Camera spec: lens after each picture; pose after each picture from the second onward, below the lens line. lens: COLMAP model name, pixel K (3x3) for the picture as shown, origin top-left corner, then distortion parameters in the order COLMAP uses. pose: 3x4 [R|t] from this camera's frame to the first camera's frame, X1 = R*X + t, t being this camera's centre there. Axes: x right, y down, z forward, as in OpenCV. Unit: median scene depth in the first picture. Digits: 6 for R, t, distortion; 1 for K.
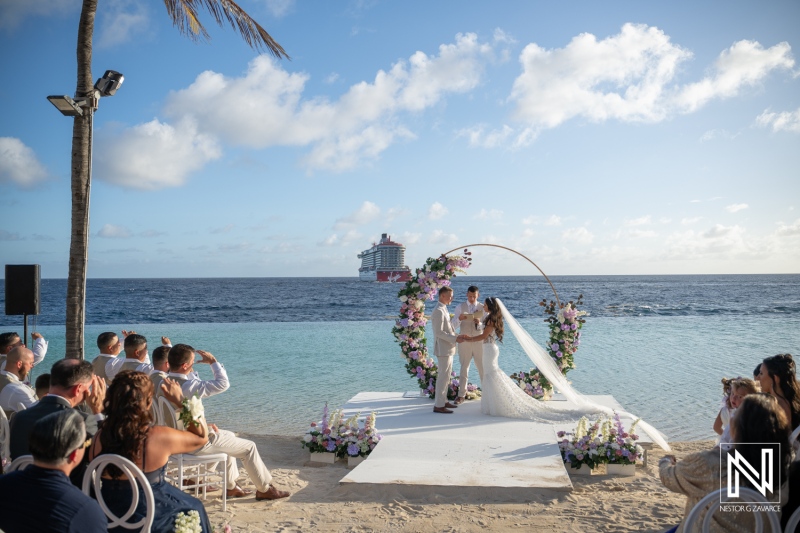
lens RADIAL K [[676.5, 0, 397.1], [0, 676.5, 268.4], [0, 0, 1]] dist [-0.085927, 0.019779]
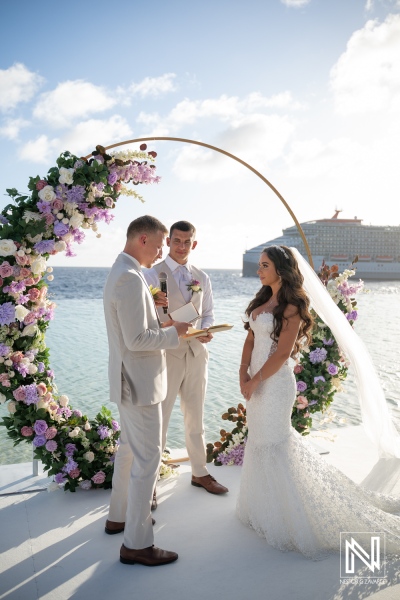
lens RADIAL K [[507.4, 0, 198.8], [0, 507.4, 303.1], [0, 0, 1]] dist [-0.085927, 0.019779]
pose [[0.855521, -0.015723, 0.517529, -0.040921], [-0.021044, 0.997657, 0.065097, 0.053372], [-0.517340, -0.066582, 0.853186, 0.699691]]
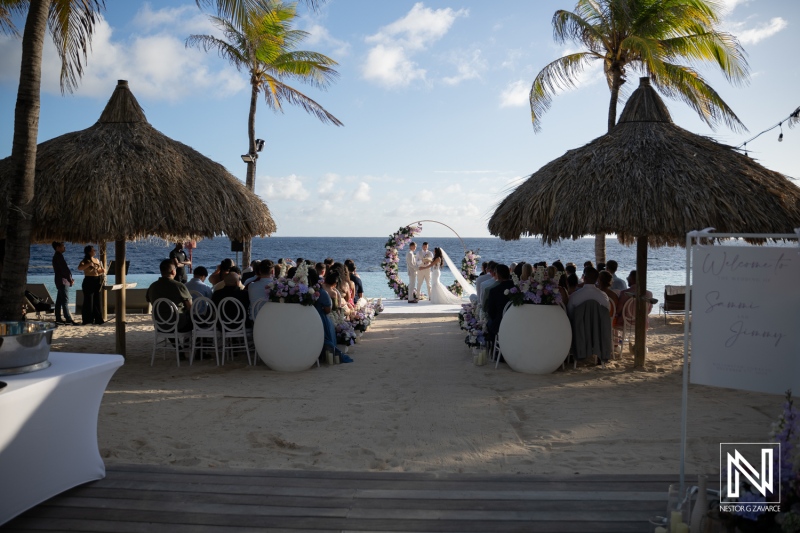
lens RADIAL K [[676.5, 0, 400.1], [0, 676.5, 265.6], [0, 0, 1]] dist [-0.085927, 0.019779]
pose [[0.991061, 0.001814, 0.133394, -0.214142], [-0.010427, 0.997902, 0.063896, -0.029820], [-0.132998, -0.064716, 0.989001, -0.933381]]
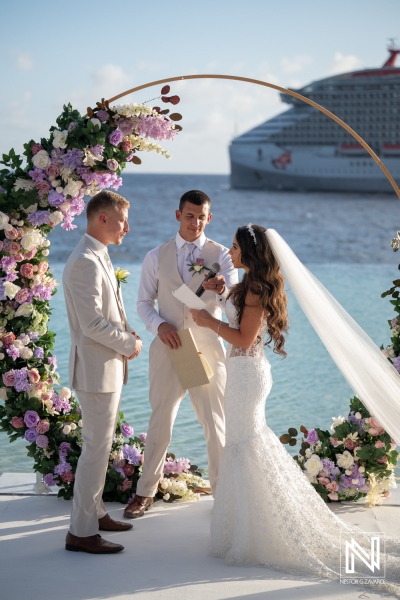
lens RADIAL K [[1307.0, 0, 164.0], [0, 1307.0, 289.6], [0, 0, 1]] dist [-0.011003, 0.000000]
pose [[0.994617, 0.009874, 0.103145, 0.030222], [-0.019341, 0.995646, 0.091190, 0.014648], [-0.101796, -0.092694, 0.990477, 0.302468]]
